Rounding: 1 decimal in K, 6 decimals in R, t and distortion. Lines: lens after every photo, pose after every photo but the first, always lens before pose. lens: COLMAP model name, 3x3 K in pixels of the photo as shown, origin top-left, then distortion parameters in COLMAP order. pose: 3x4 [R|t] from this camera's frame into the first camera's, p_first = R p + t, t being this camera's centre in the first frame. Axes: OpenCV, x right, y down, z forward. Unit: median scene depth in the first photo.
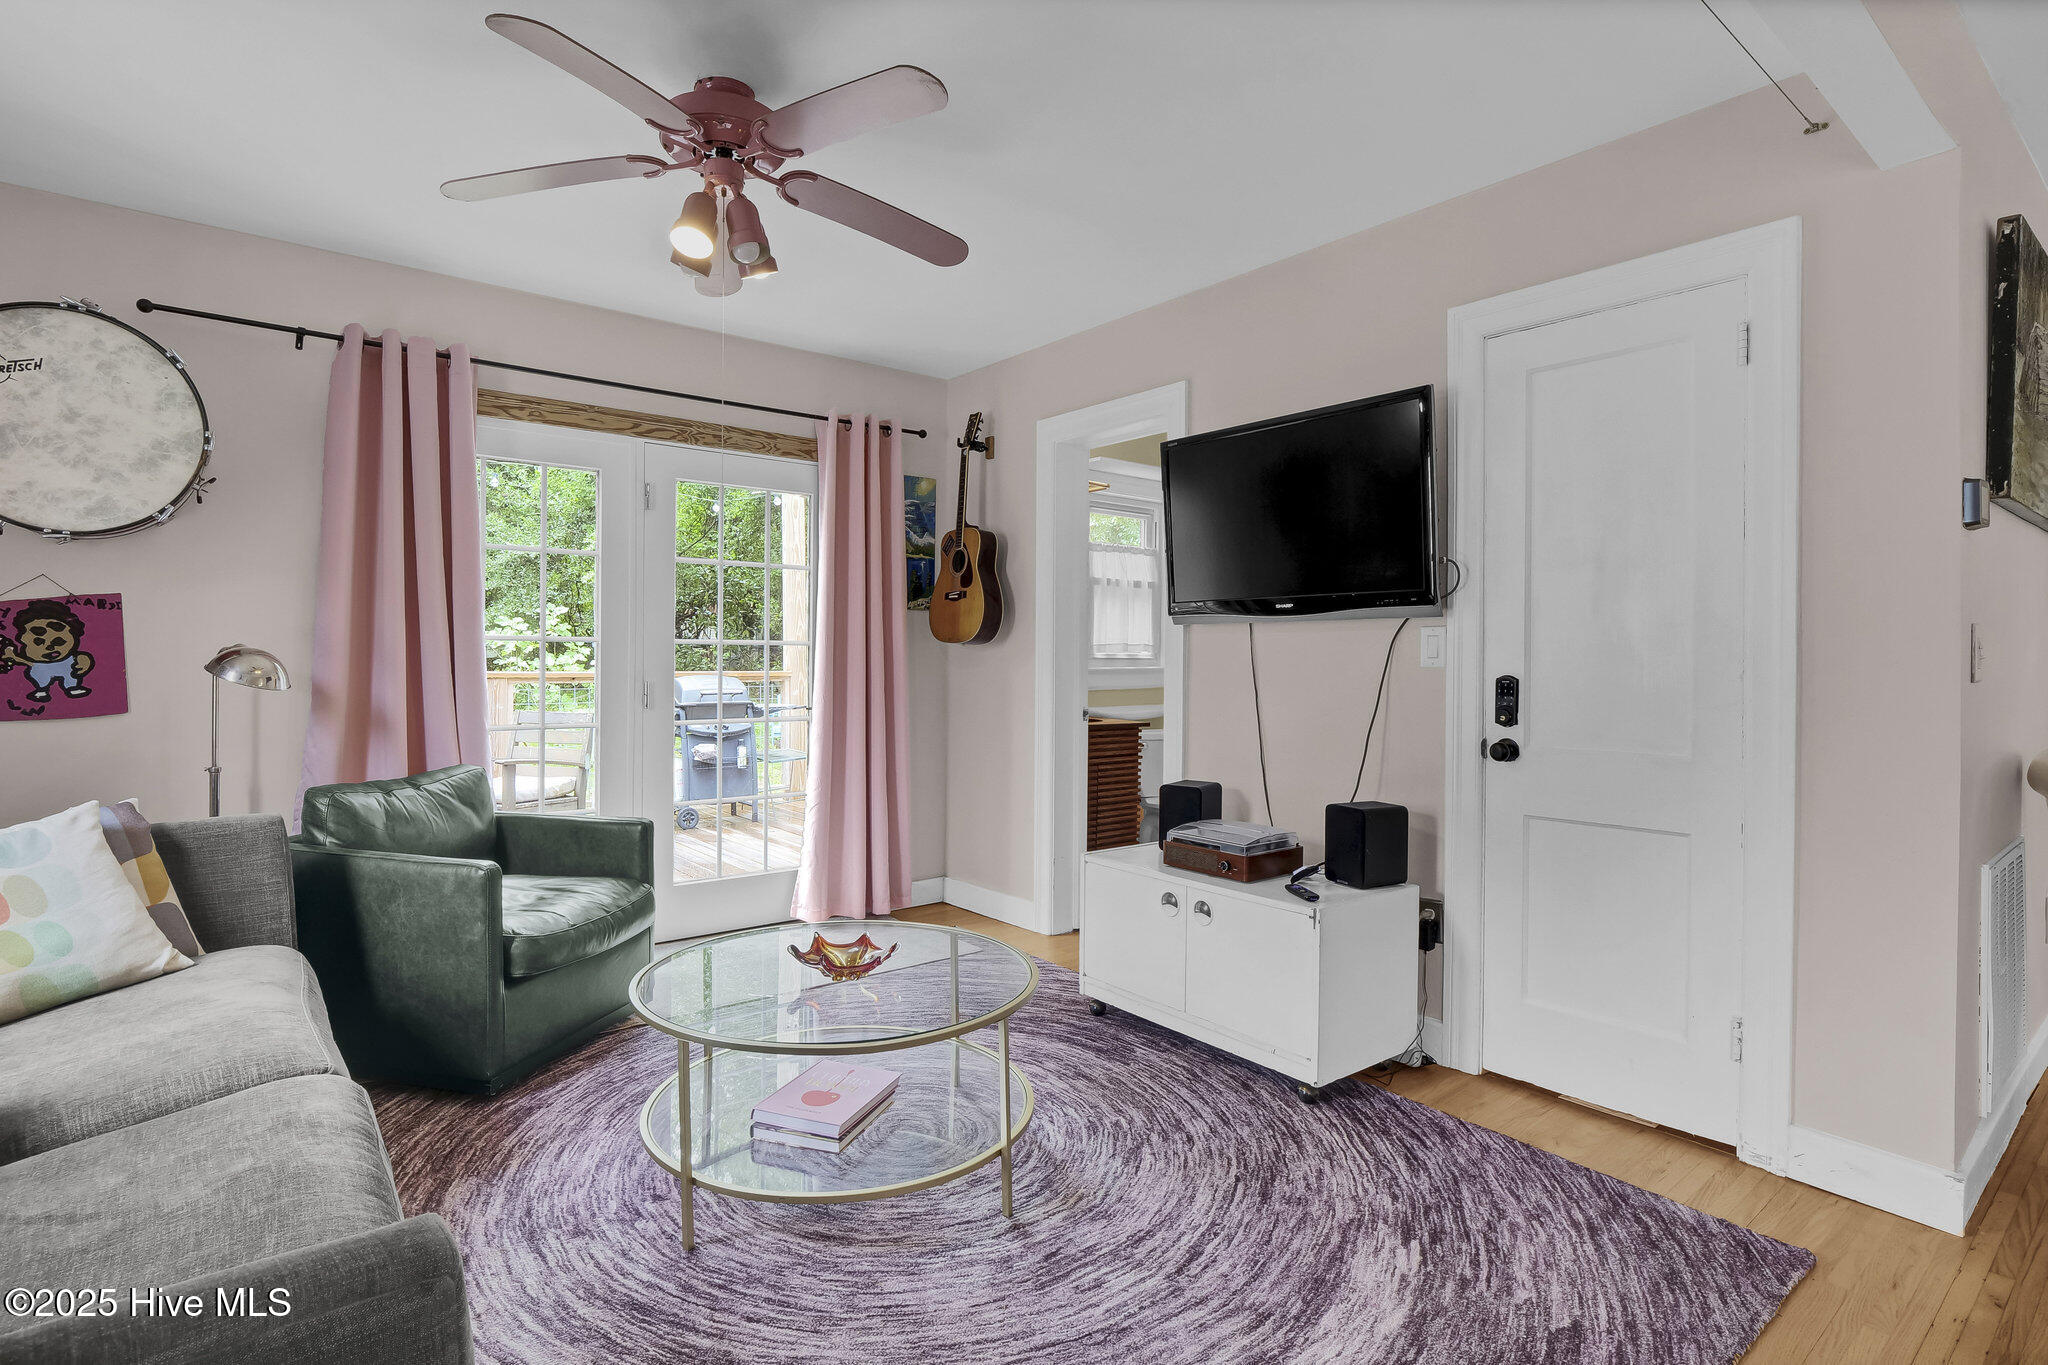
lens RADIAL K [[1026.1, 0, 1027.2], [0, 1026.1, 663.2], [0, 0, 1]] dist [-0.016440, 0.002282]
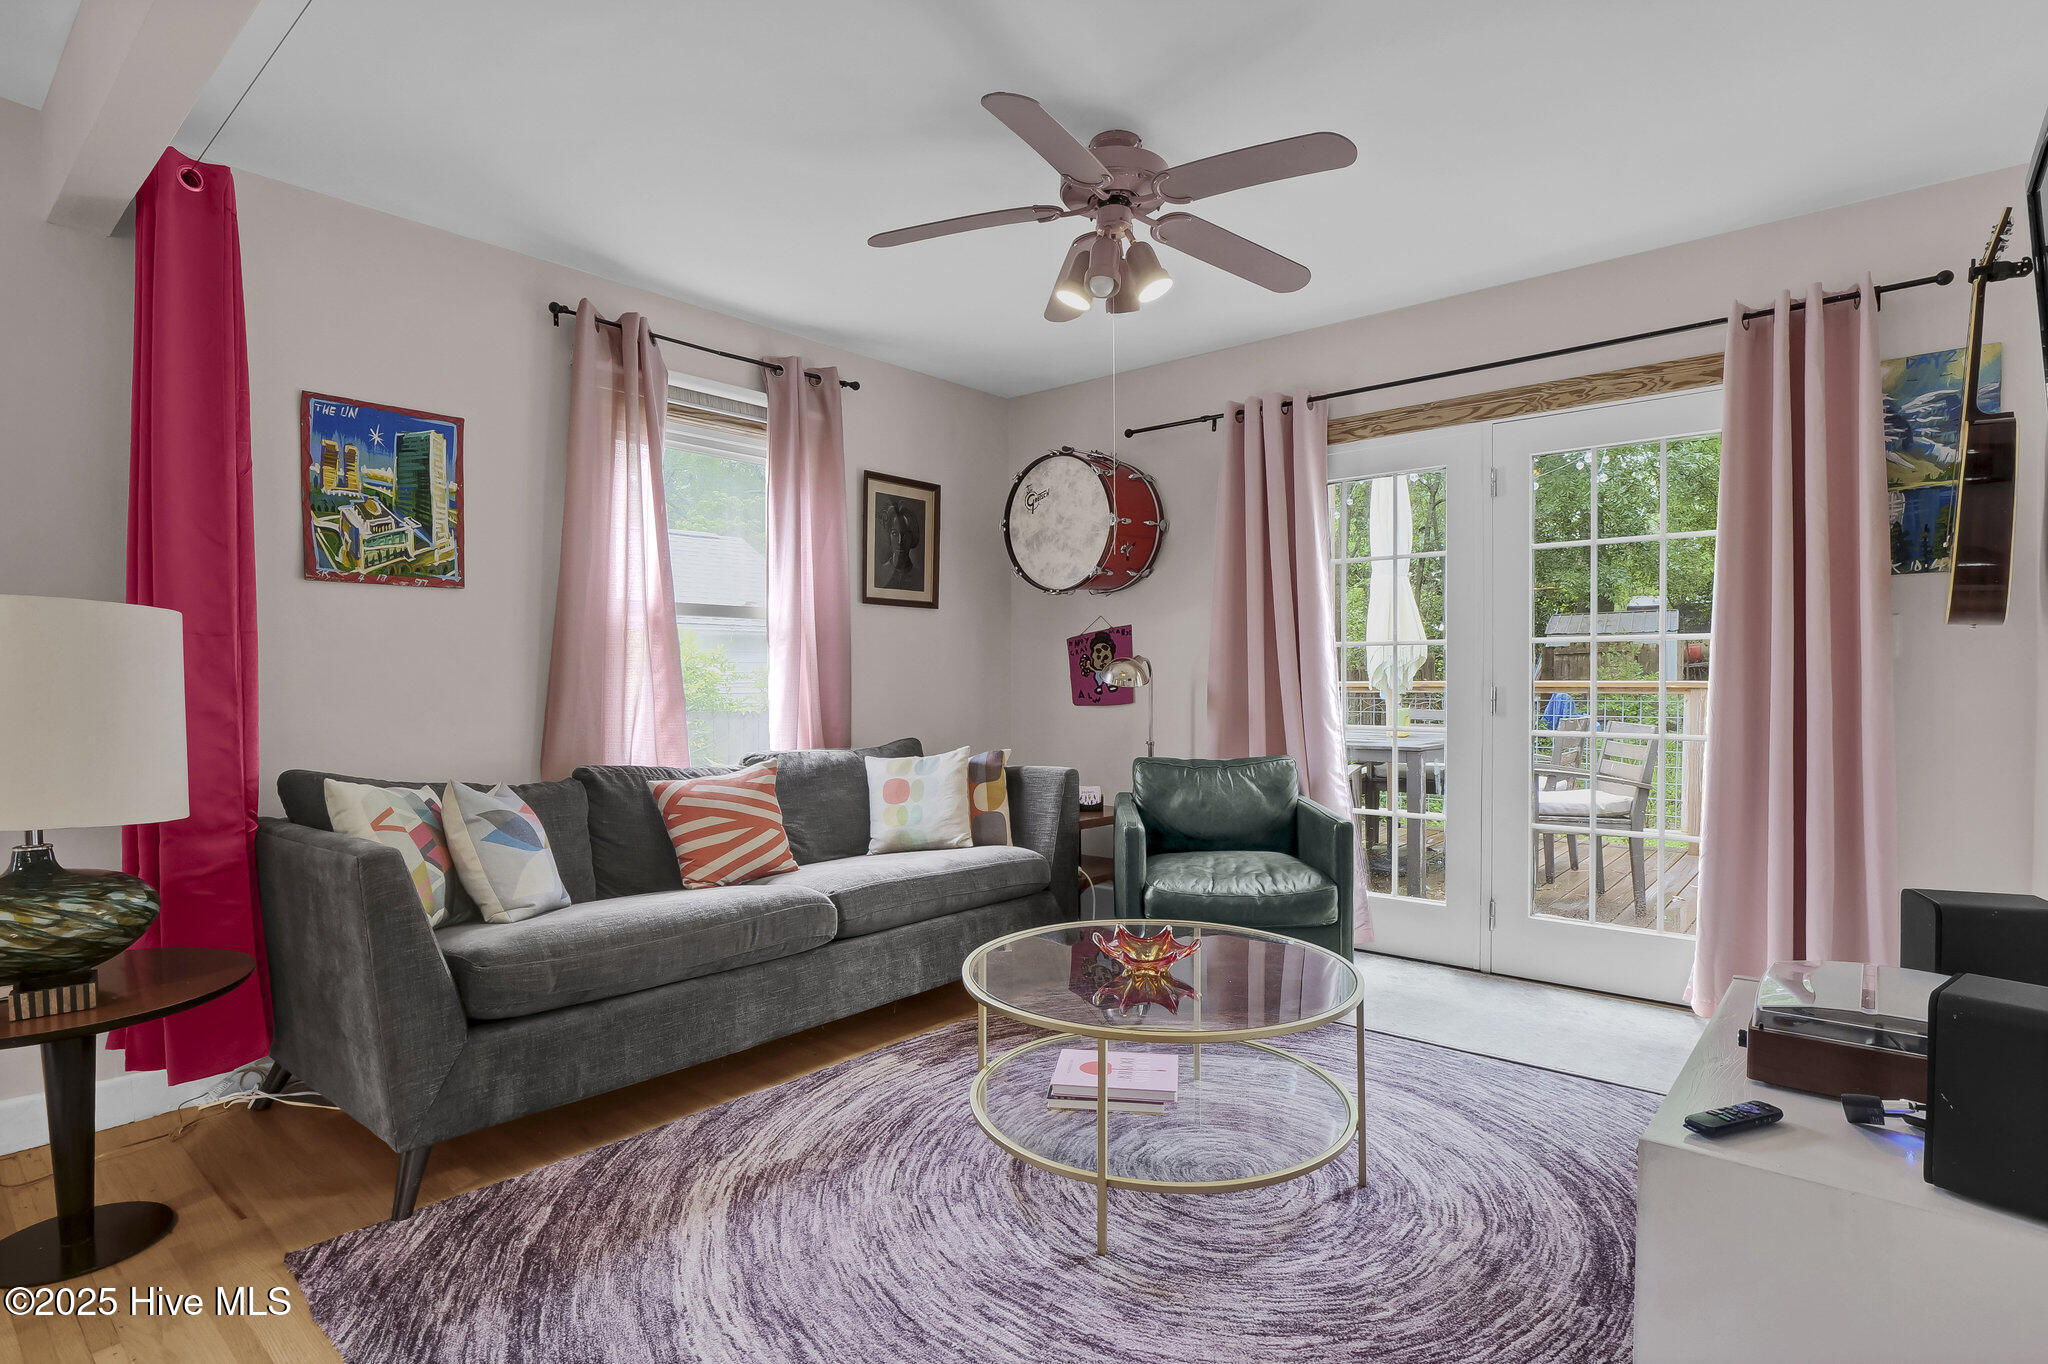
lens RADIAL K [[1077.8, 0, 1021.6], [0, 1077.8, 692.7], [0, 0, 1]] dist [-0.006983, -0.000617]
pose [[0.159955, 0.006095, -0.987106, 0.717061], [0.001968, 0.999977, 0.006494, 0.023973], [0.987122, -0.002981, 0.159939, 0.605149]]
